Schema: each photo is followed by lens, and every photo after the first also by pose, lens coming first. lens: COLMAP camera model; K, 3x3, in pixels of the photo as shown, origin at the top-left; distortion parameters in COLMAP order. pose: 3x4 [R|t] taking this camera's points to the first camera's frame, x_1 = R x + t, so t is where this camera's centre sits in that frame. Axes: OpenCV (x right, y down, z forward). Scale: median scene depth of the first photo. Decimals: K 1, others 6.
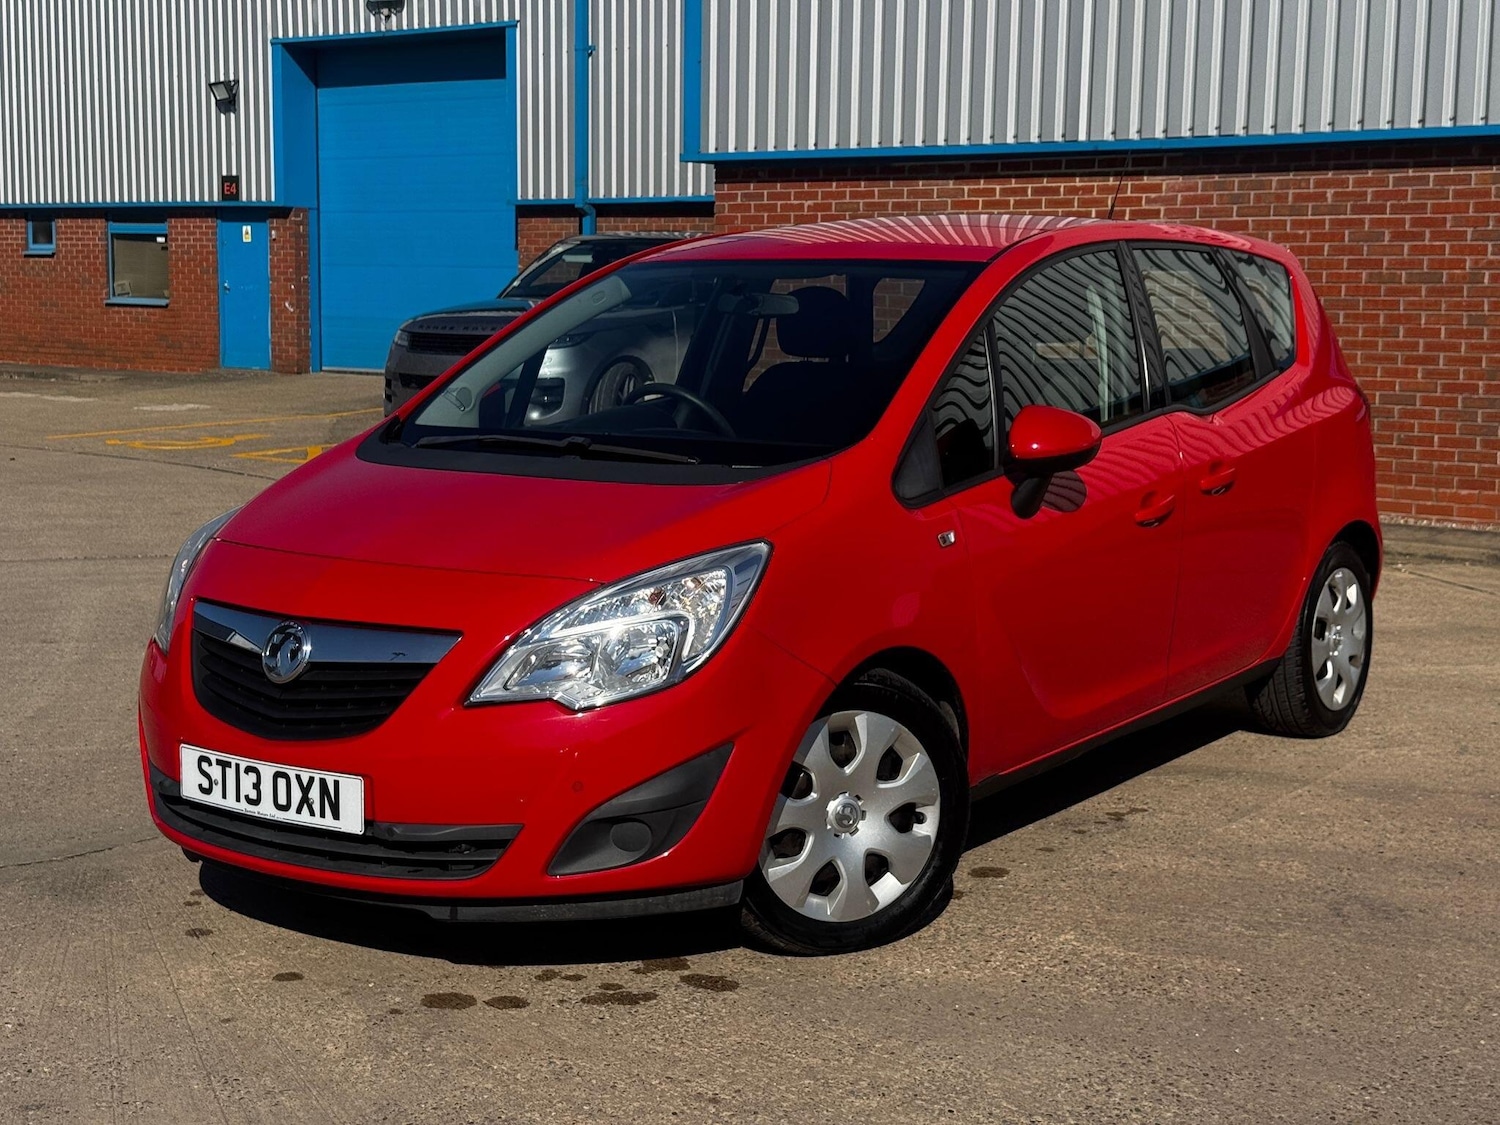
lens RADIAL K [[2082.2, 0, 769.8], [0, 2082.2, 543.2], [0, 0, 1]] dist [0.228115, -0.482971]
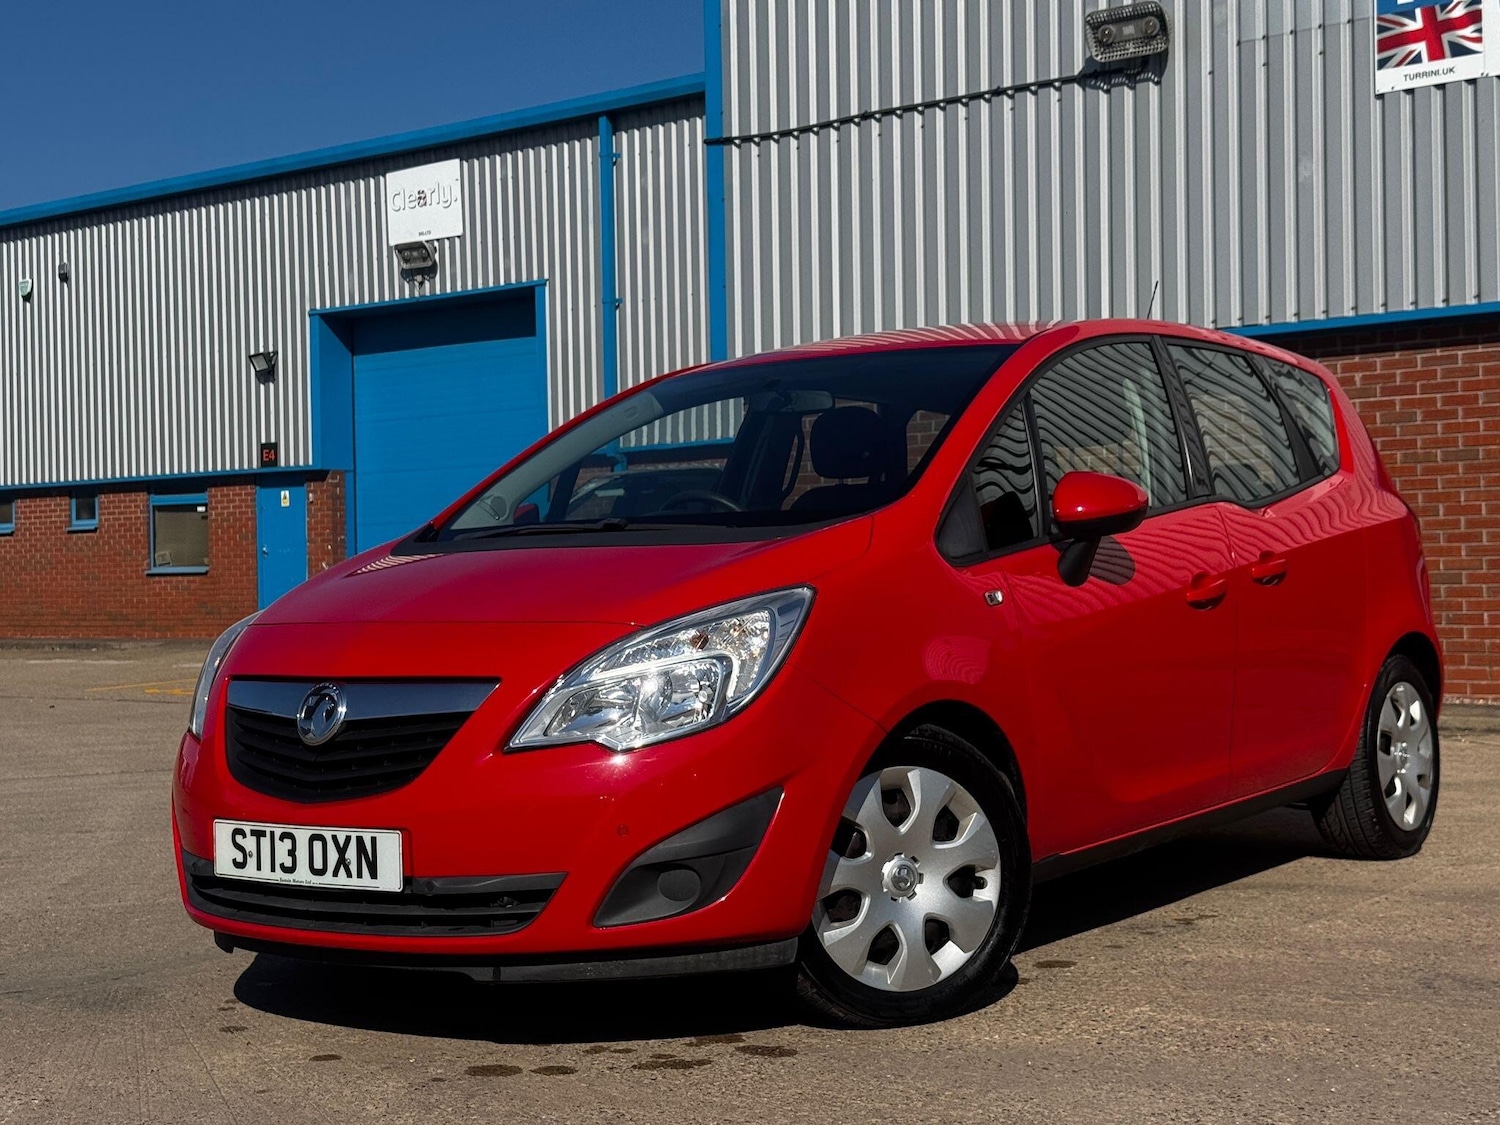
lens RADIAL K [[2082.5, 0, 748.7], [0, 2082.5, 570.7], [0, 0, 1]] dist [0.231953, -0.518140]
pose [[0.999125, -0.034227, -0.024027, -0.005922], [0.031021, 0.991913, -0.123067, 0.104459], [0.028045, 0.122214, 0.992107, 0.029139]]
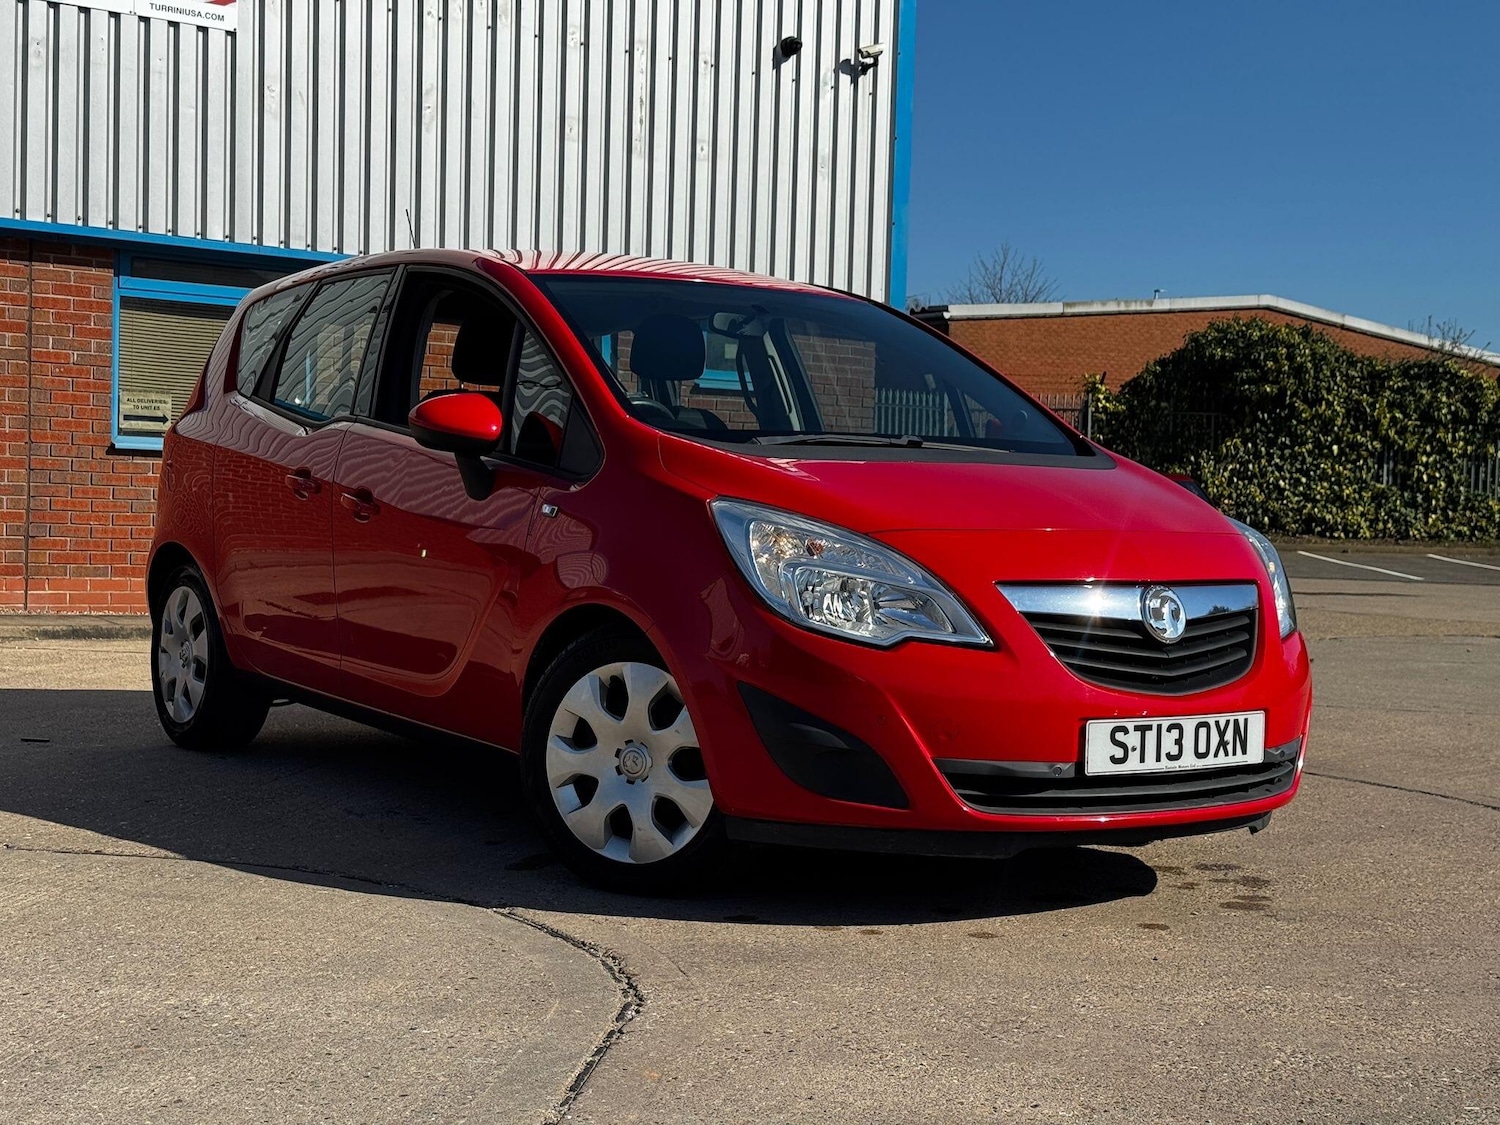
lens RADIAL K [[2082.5, 0, 748.7], [0, 2082.5, 570.7], [0, 0, 1]] dist [0.231953, -0.518140]
pose [[0.343405, -0.043235, 0.938192, -1.202210], [0.085410, 0.996238, 0.014648, -0.002771], [-0.935296, 0.075101, 0.345806, 0.773366]]
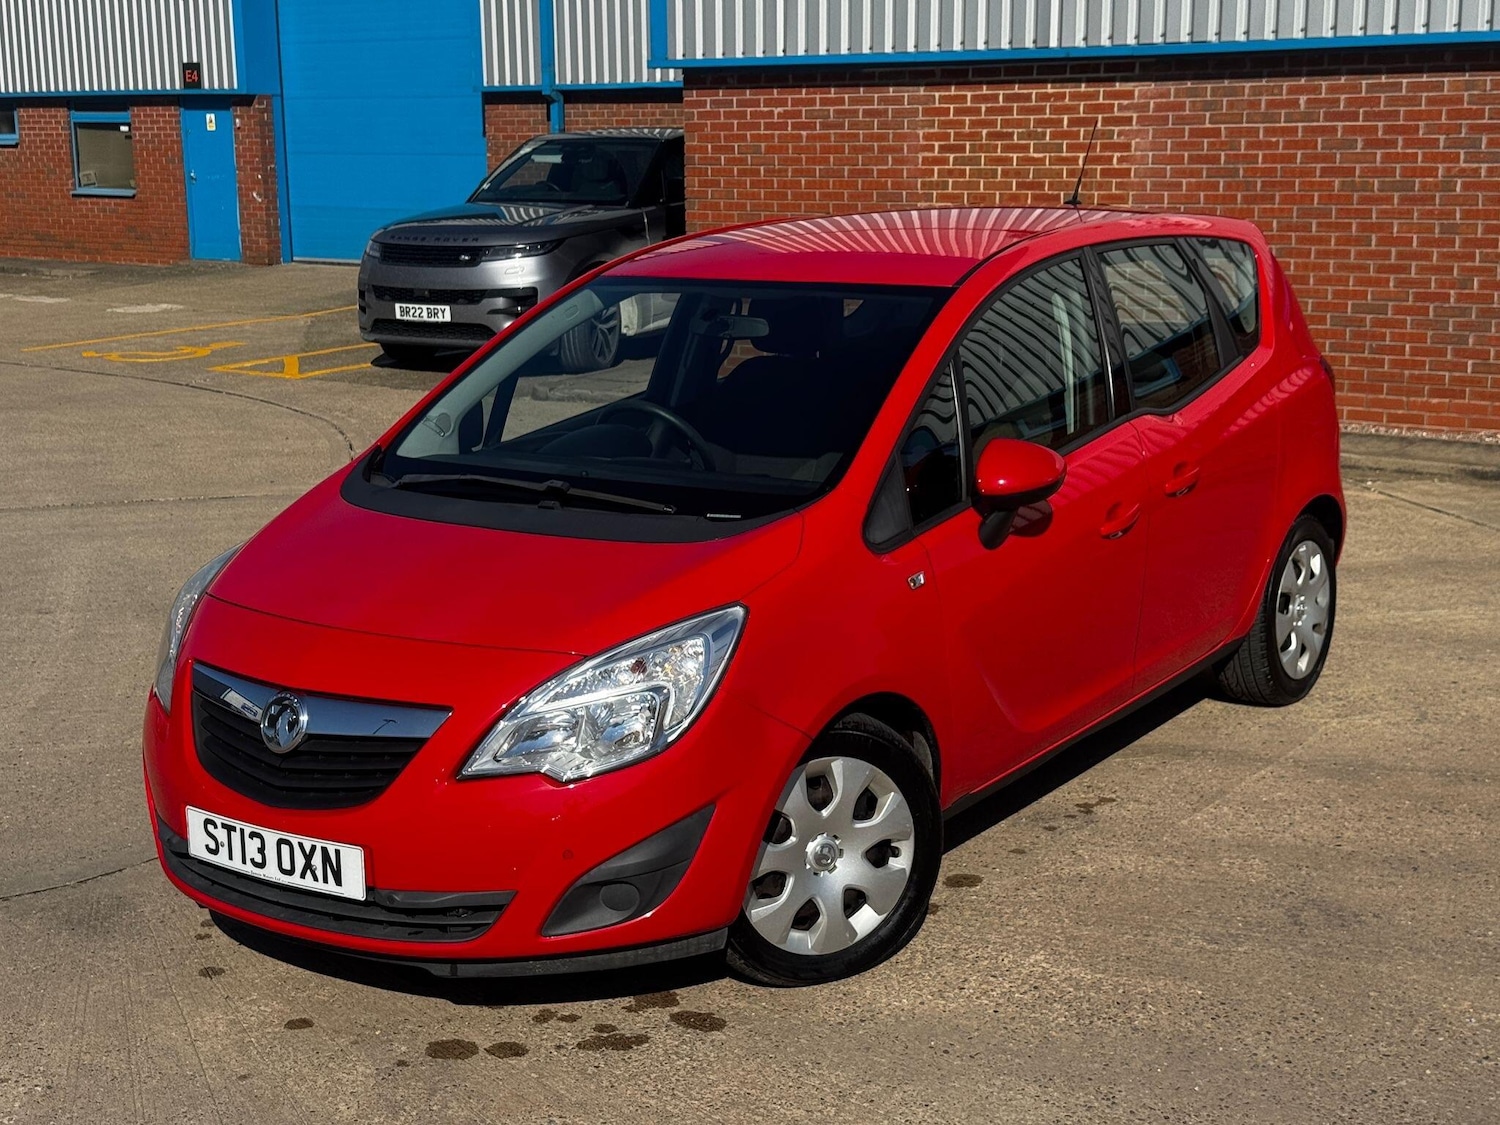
lens RADIAL K [[2082.5, 0, 748.7], [0, 2082.5, 570.7], [0, 0, 1]] dist [0.231953, -0.518140]
pose [[0.999743, -0.022601, -0.001614, 0.003429], [0.022655, 0.995856, 0.088076, -0.102463], [-0.000383, -0.088090, 0.996112, -0.029858]]
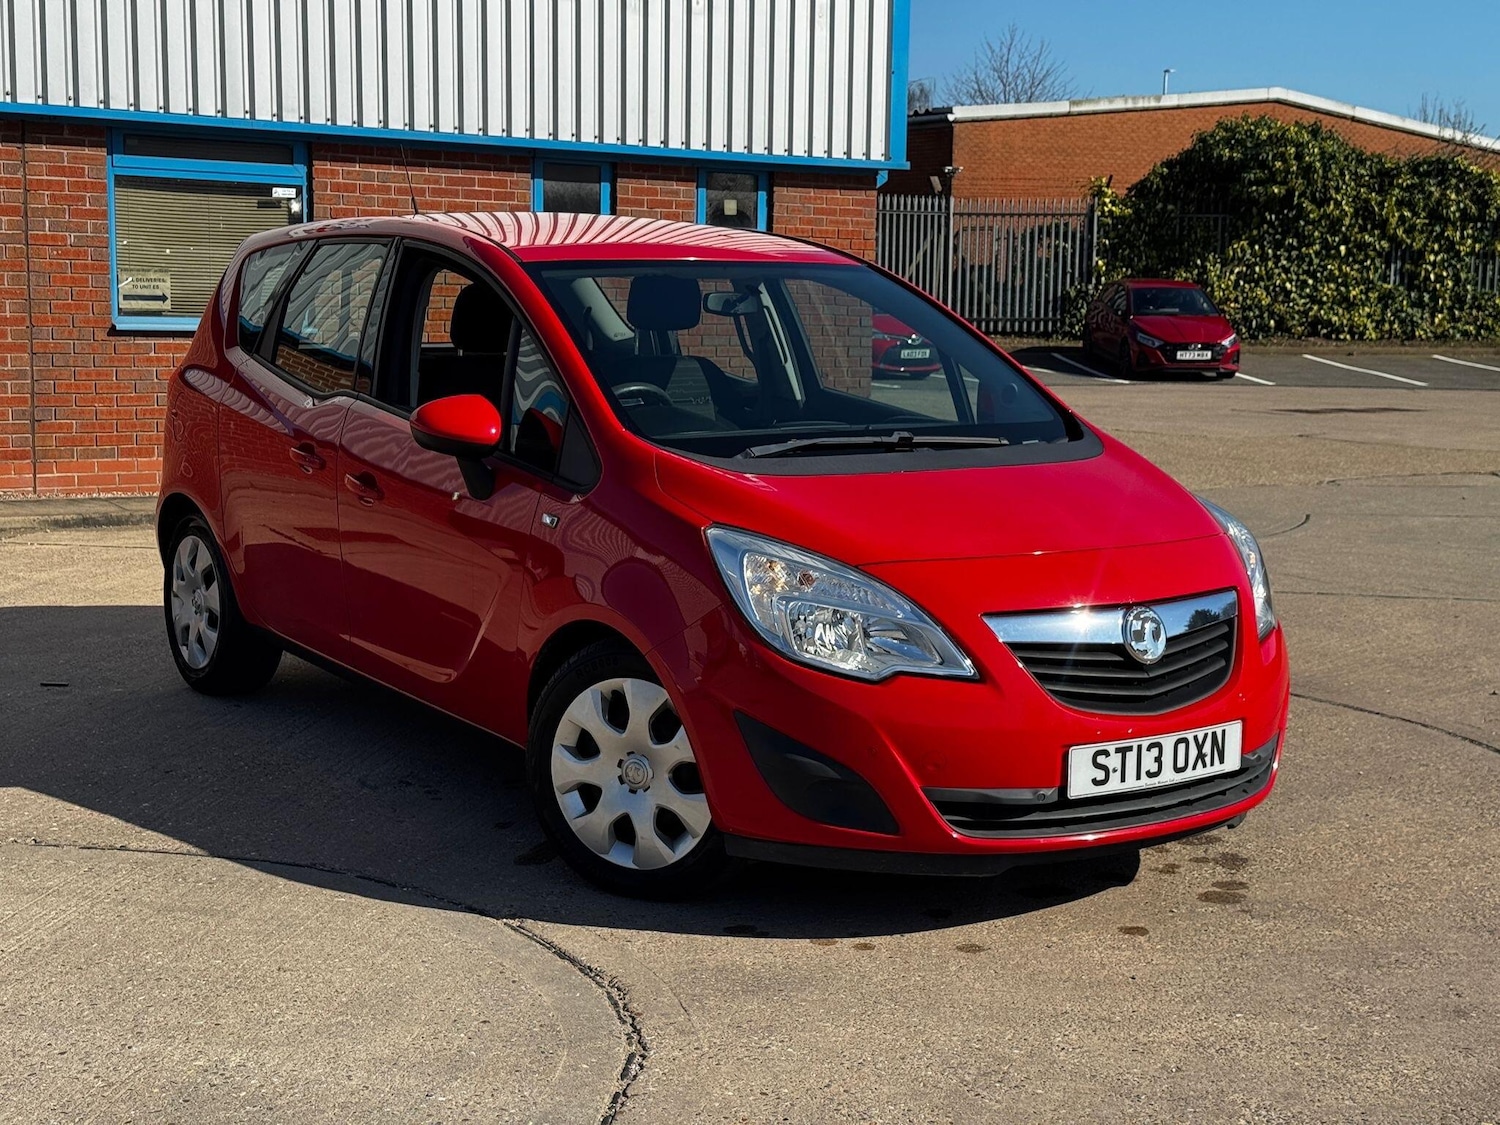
lens RADIAL K [[2084.4, 0, 756.8], [0, 2084.4, 550.0], [0, 0, 1]] dist [0.235748, -0.553560]
pose [[0.341763, -0.136469, 0.929825, -1.219075], [0.098514, 0.989152, 0.108967, -0.121705], [-0.934609, 0.054360, 0.351500, 0.748703]]
